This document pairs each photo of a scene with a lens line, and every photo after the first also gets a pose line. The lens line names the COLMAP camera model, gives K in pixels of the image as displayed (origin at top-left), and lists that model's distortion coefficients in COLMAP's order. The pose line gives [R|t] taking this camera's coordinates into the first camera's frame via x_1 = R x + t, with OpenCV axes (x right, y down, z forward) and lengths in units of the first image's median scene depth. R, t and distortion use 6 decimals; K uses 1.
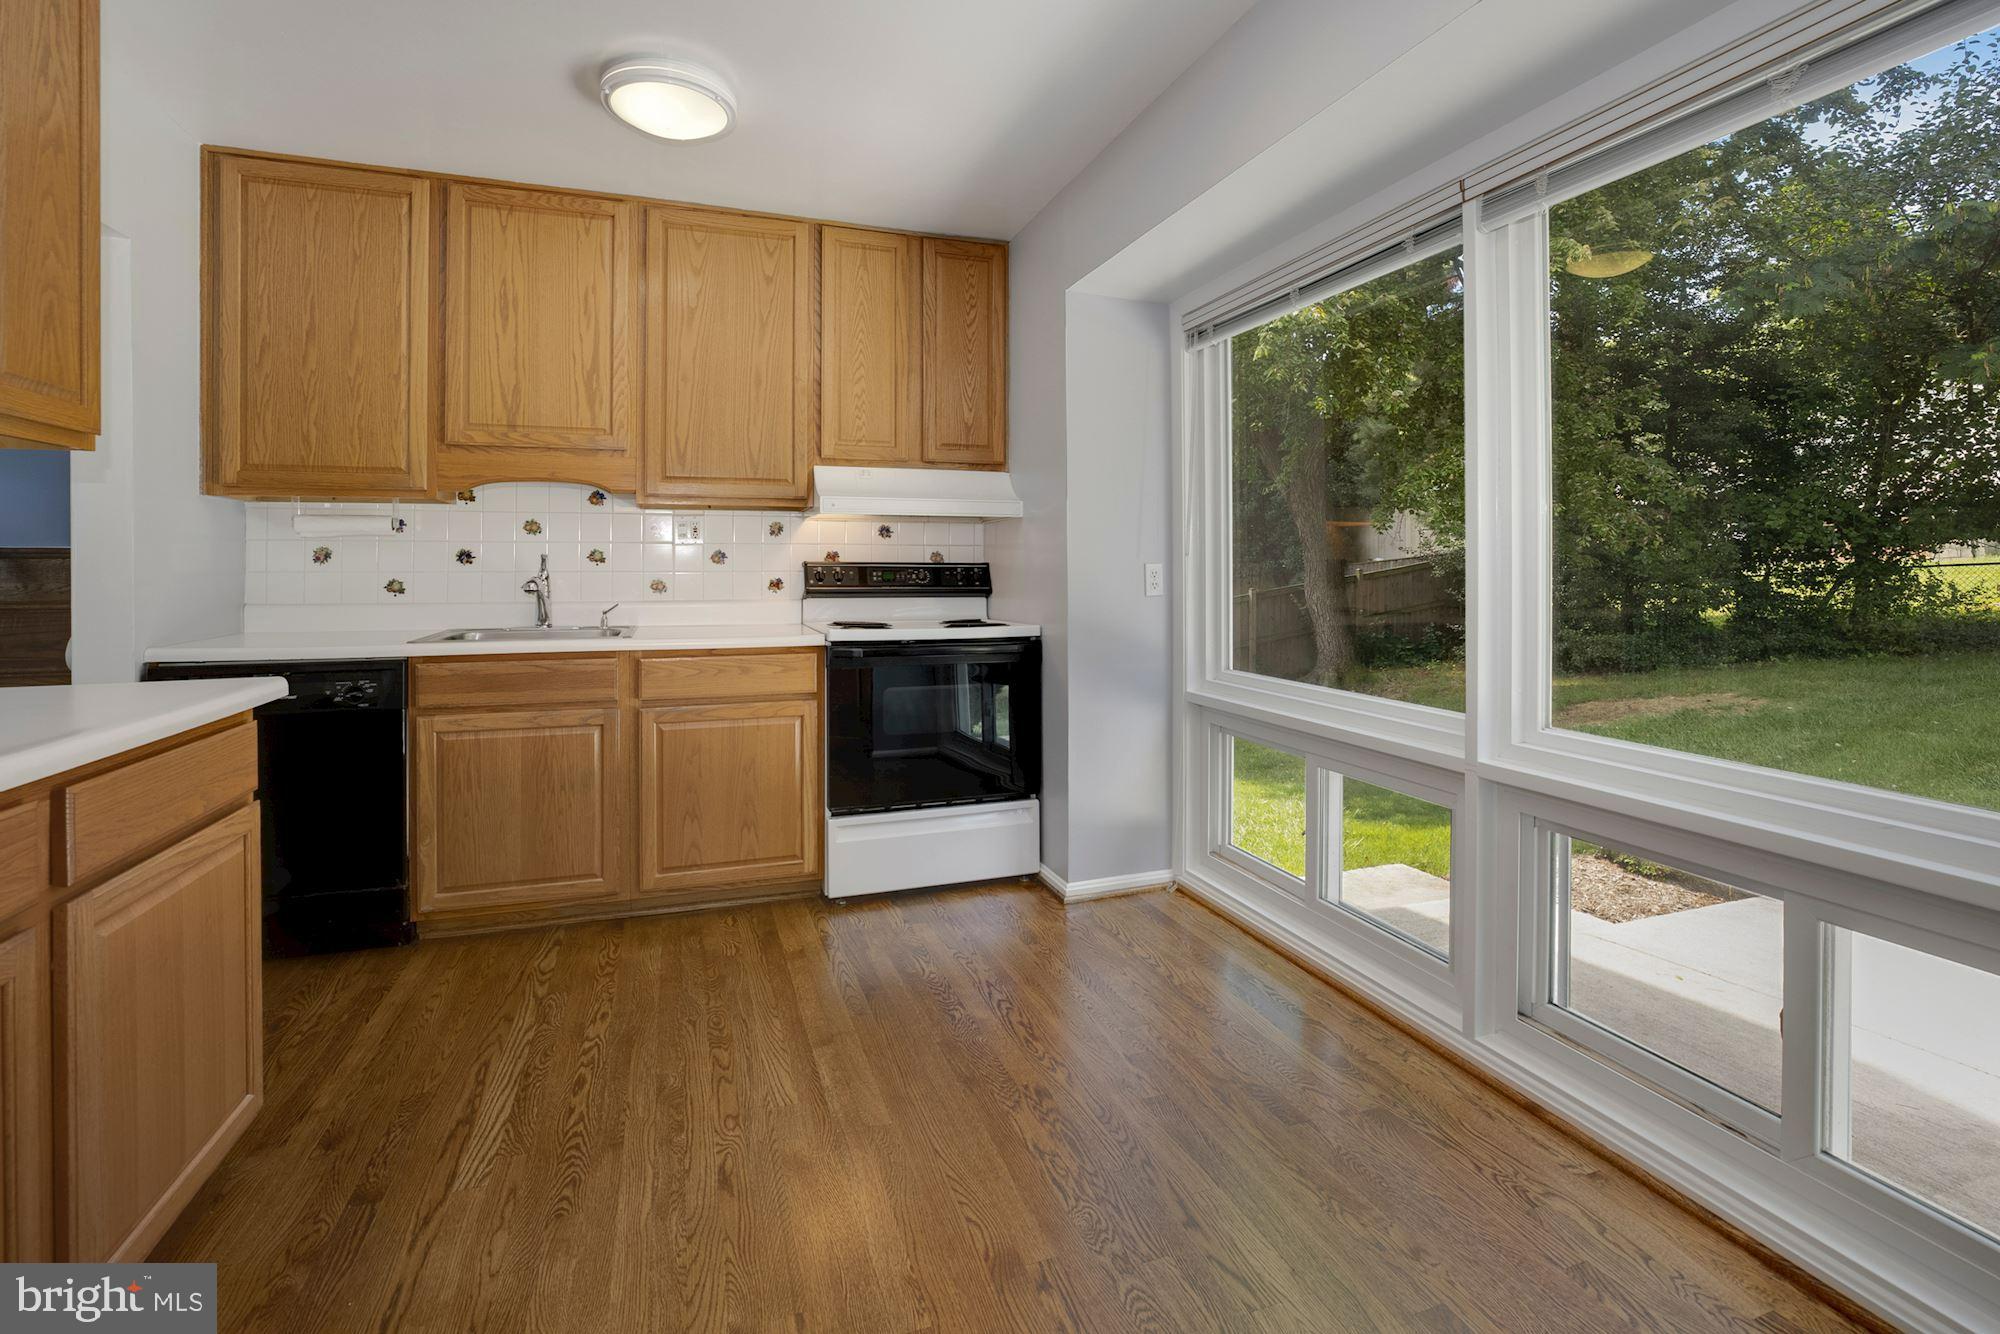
lens RADIAL K [[919.2, 0, 991.5], [0, 919.2, 564.1], [0, 0, 1]] dist [-0.024477, 0.005636]
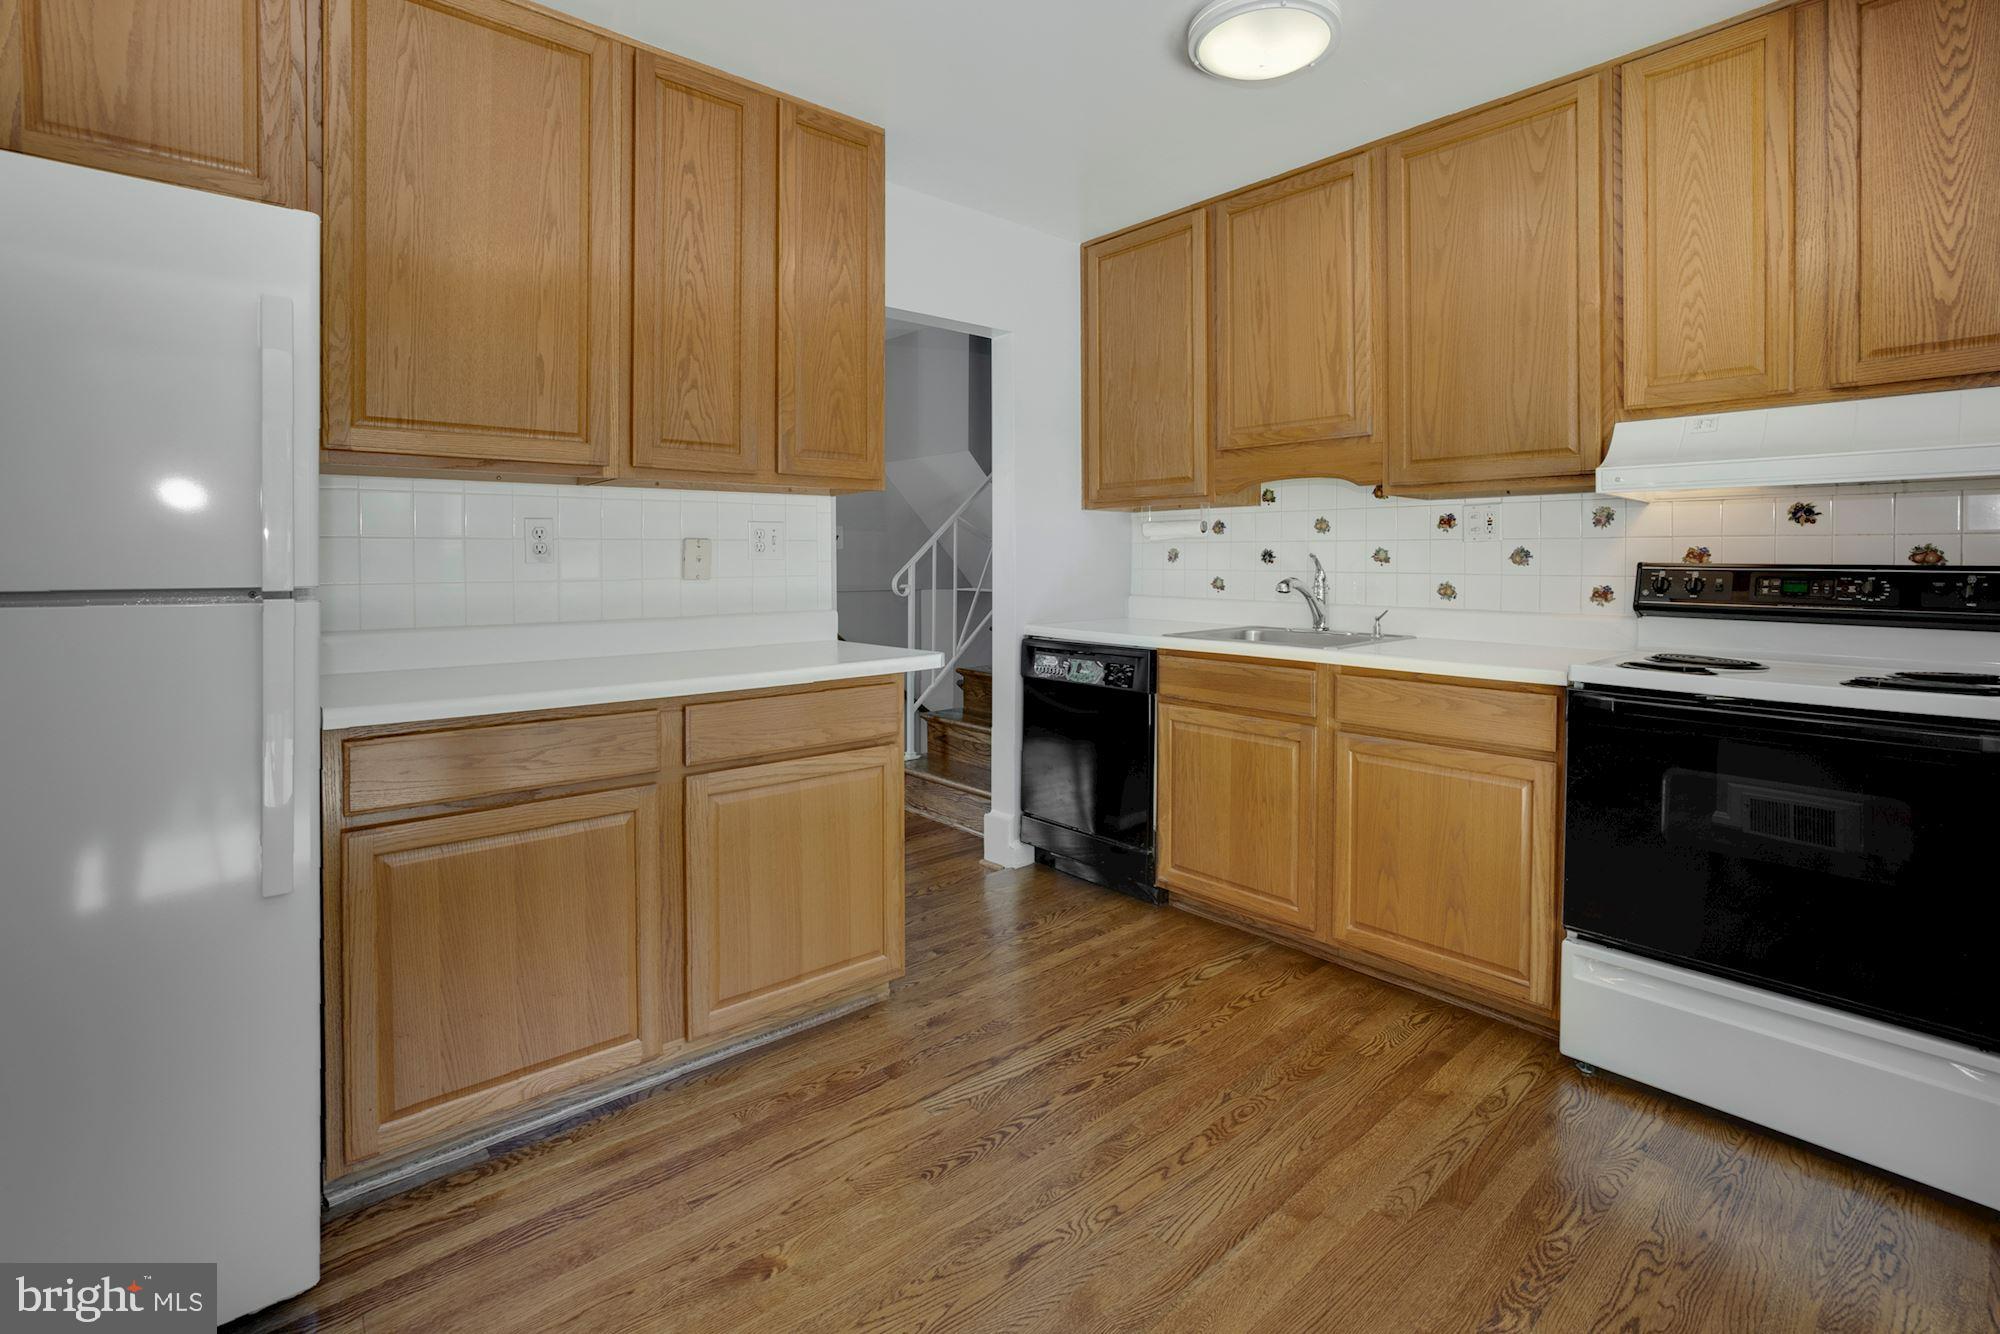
lens RADIAL K [[919.2, 0, 992.3], [0, 919.2, 563.7], [0, 0, 1]] dist [-0.024477, 0.005636]
pose [[0.376652, 0.006237, -0.926334, 0.295825], [0.003774, 0.999959, 0.008267, -0.010859], [0.926347, -0.006610, 0.376613, 0.357396]]
